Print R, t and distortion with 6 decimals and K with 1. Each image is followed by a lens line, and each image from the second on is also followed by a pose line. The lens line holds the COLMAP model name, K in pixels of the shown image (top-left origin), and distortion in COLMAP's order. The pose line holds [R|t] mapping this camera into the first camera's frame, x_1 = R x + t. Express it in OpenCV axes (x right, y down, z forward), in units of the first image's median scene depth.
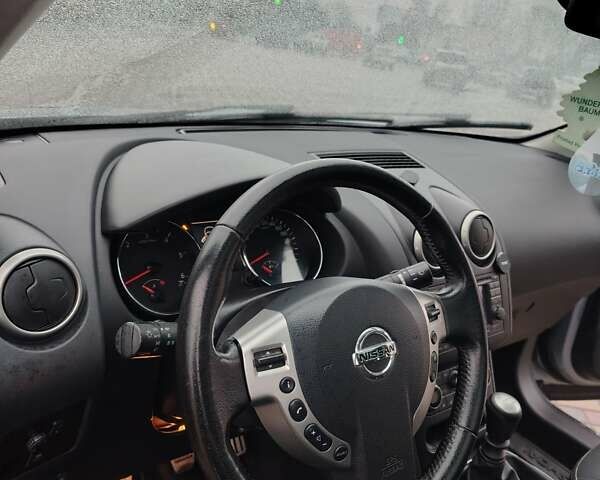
lens RADIAL K [[551.1, 0, 300.0], [0, 551.1, 240.0], [0, 0, 1]] dist [0.060082, -0.066350]
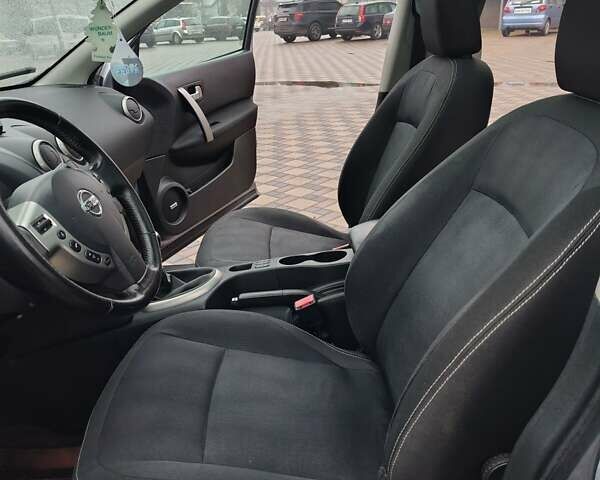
lens RADIAL K [[551.1, 0, 300.0], [0, 551.1, 240.0], [0, 0, 1]] dist [0.060082, -0.066350]
pose [[0.572624, -0.461037, 0.677899, -0.682521], [0.409397, 0.877216, 0.250772, 0.149958], [-0.710279, 0.133932, 0.691062, -0.546216]]
